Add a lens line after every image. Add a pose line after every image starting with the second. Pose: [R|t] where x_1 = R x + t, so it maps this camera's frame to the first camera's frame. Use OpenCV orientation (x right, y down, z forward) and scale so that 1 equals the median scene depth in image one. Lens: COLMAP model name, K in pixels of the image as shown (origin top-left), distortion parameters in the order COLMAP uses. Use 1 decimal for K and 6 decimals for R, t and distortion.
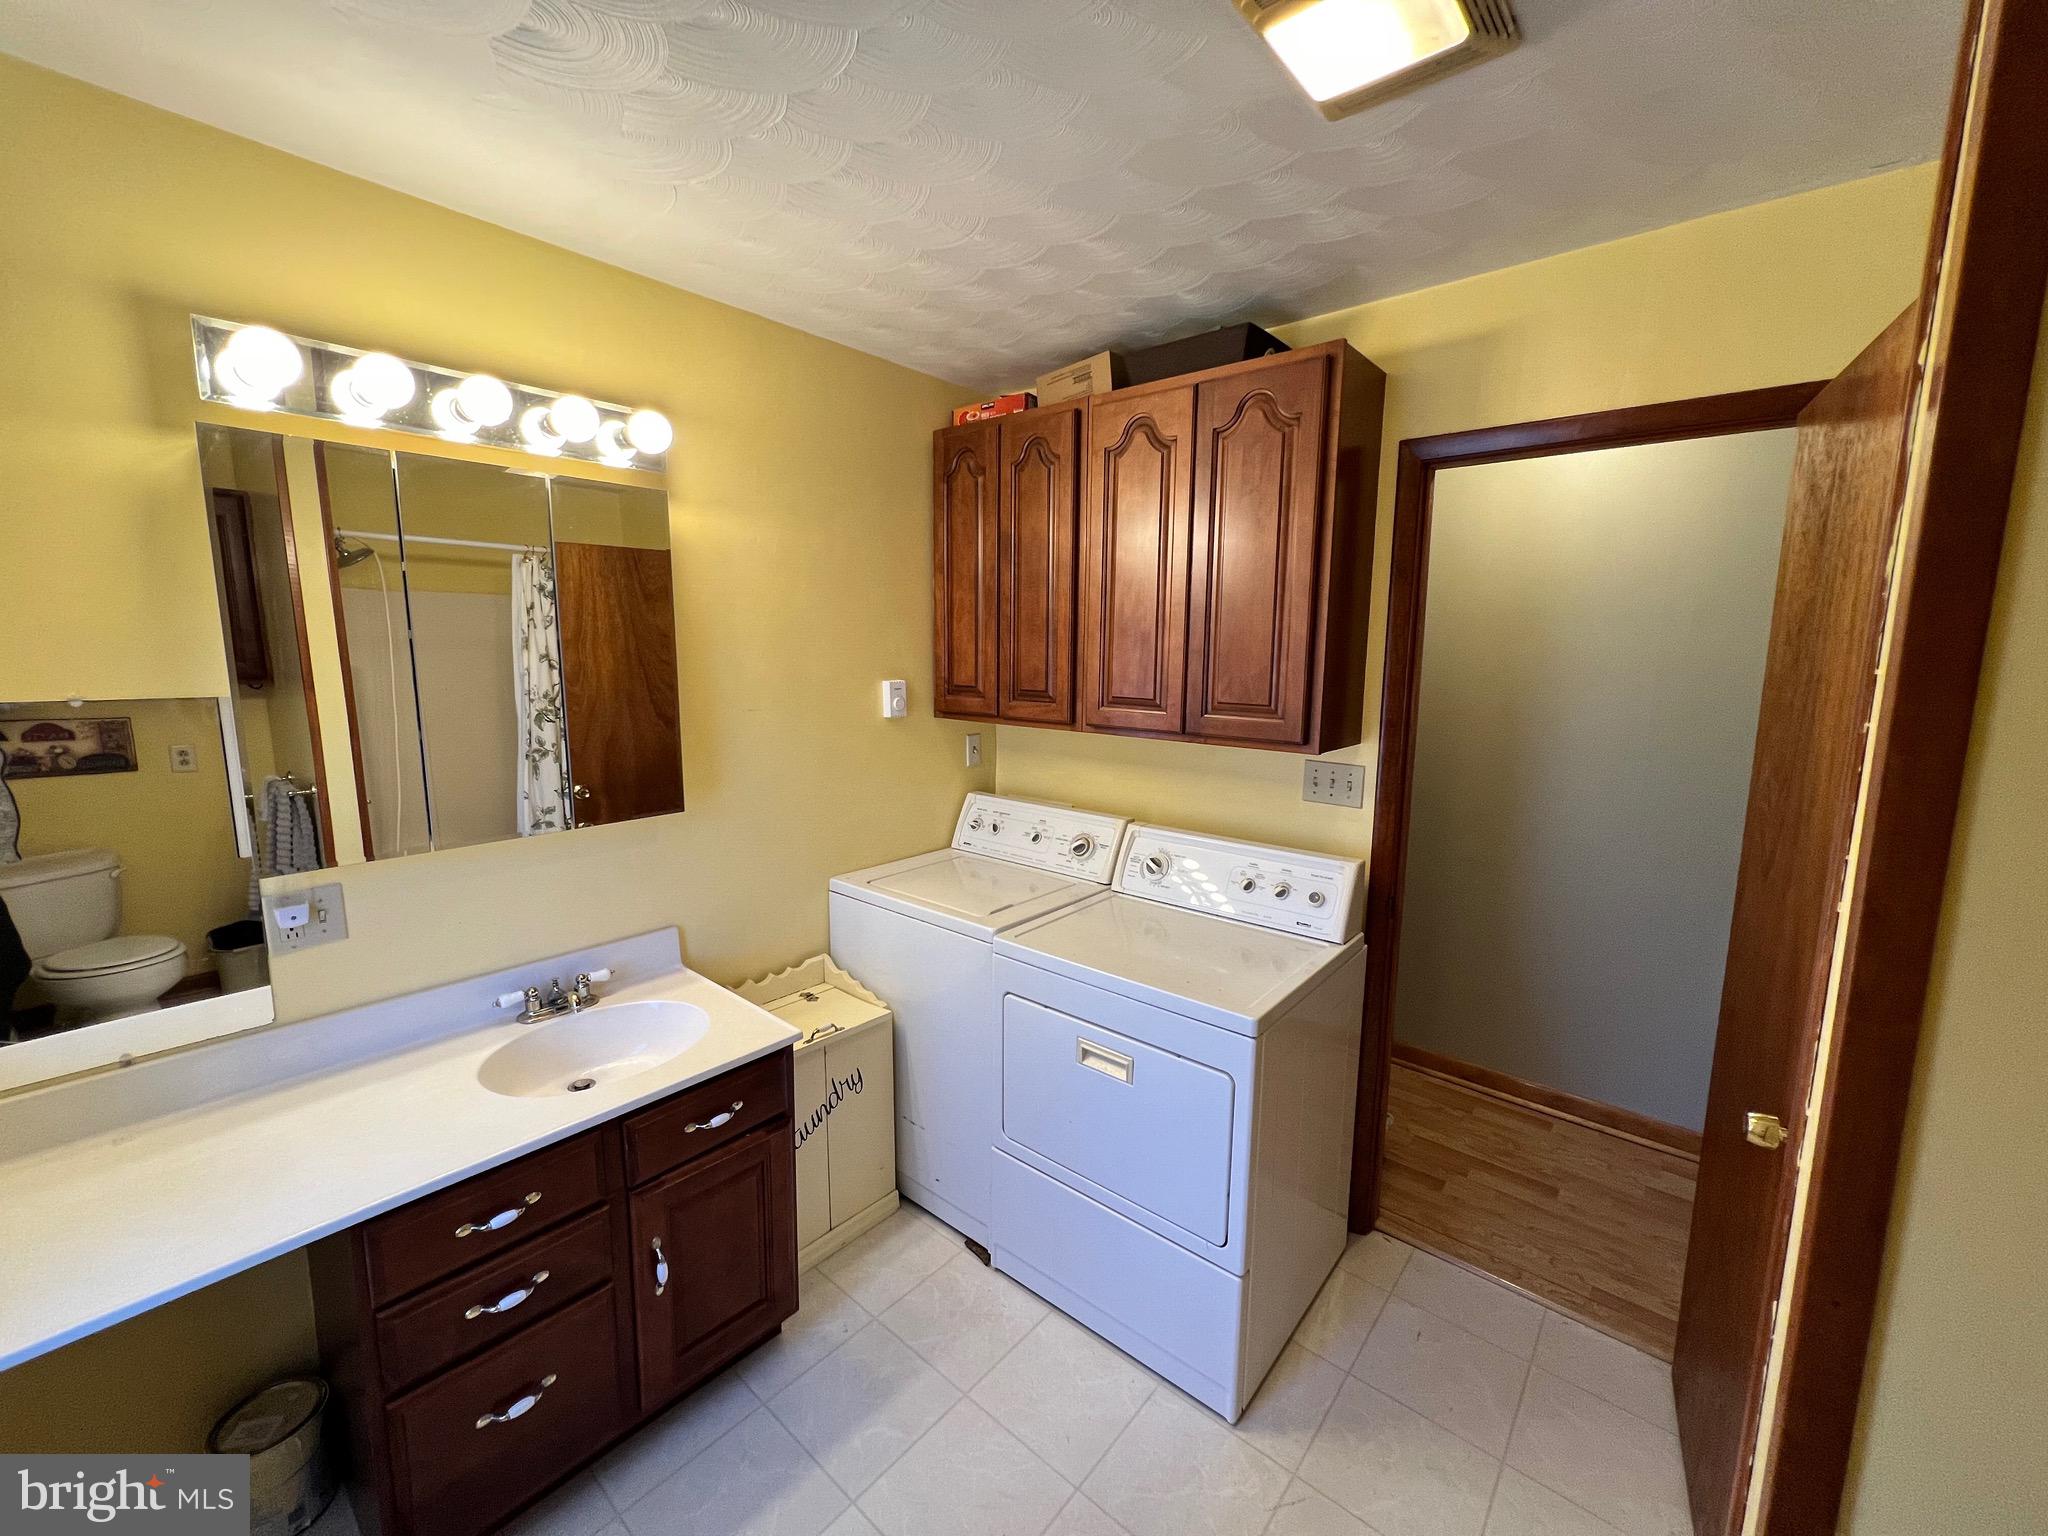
lens RADIAL K [[818.8, 0, 1020.1], [0, 818.8, 760.6], [0, 0, 1]] dist [-0.000522, 0.000605]
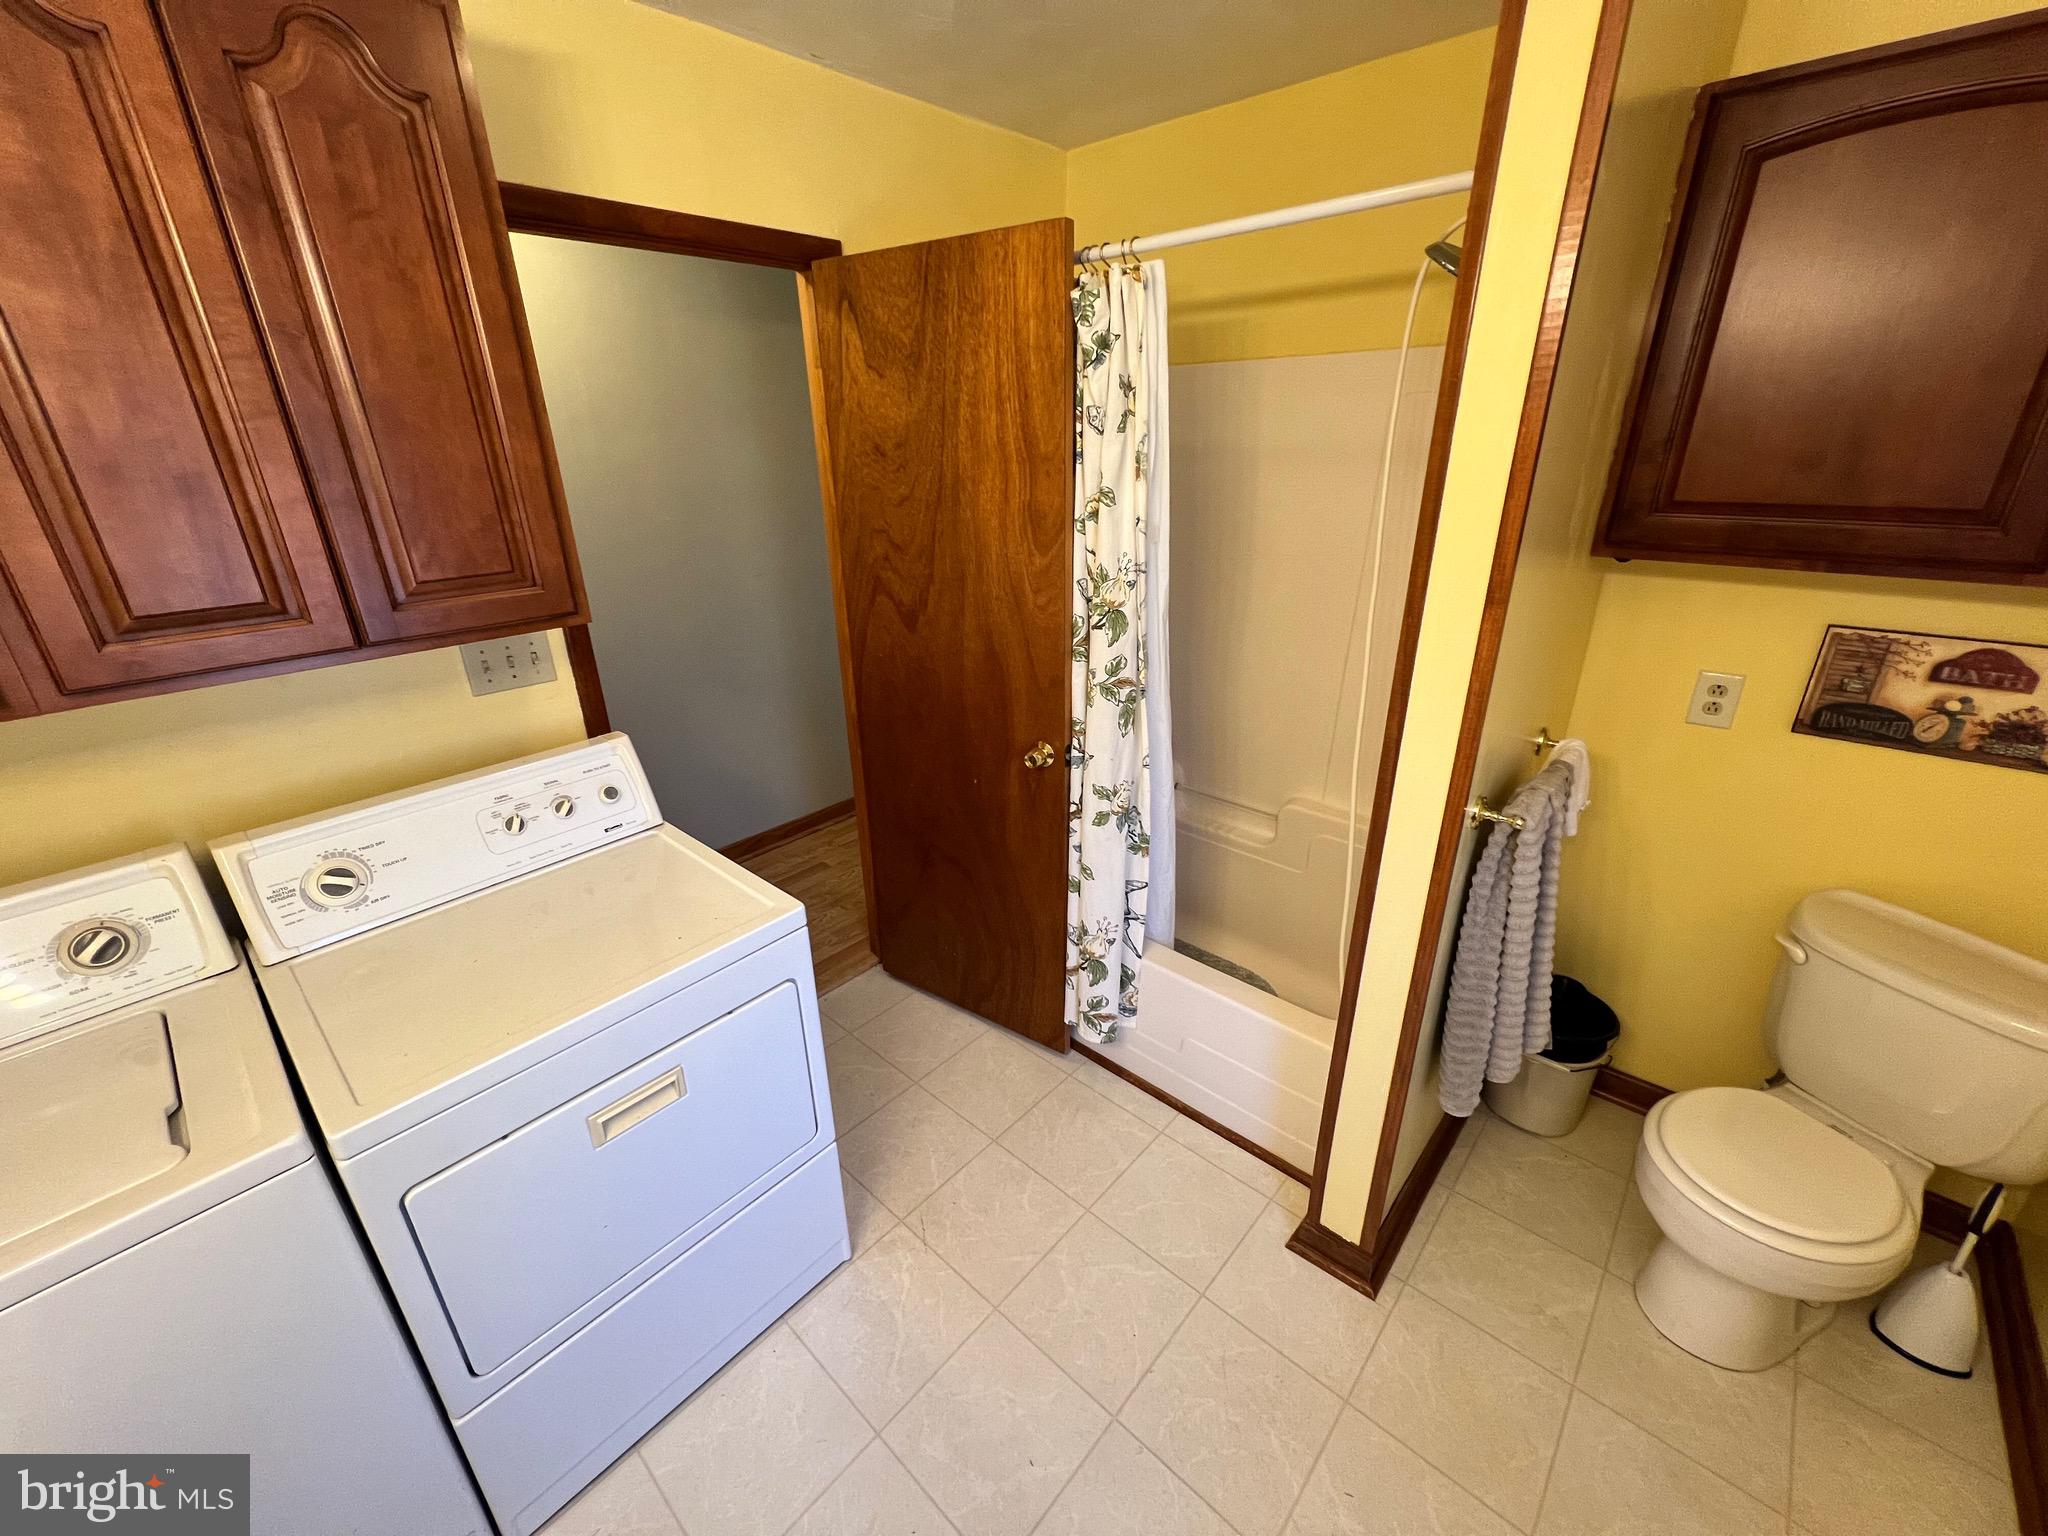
lens RADIAL K [[818.8, 0, 1020.1], [0, 818.8, 760.6], [0, 0, 1]] dist [-0.000522, 0.000605]
pose [[0.029008, -0.382529, 0.923488, -0.379262], [0.167705, 0.912644, 0.372769, -0.102065], [-0.985410, 0.144060, 0.090626, 0.495207]]
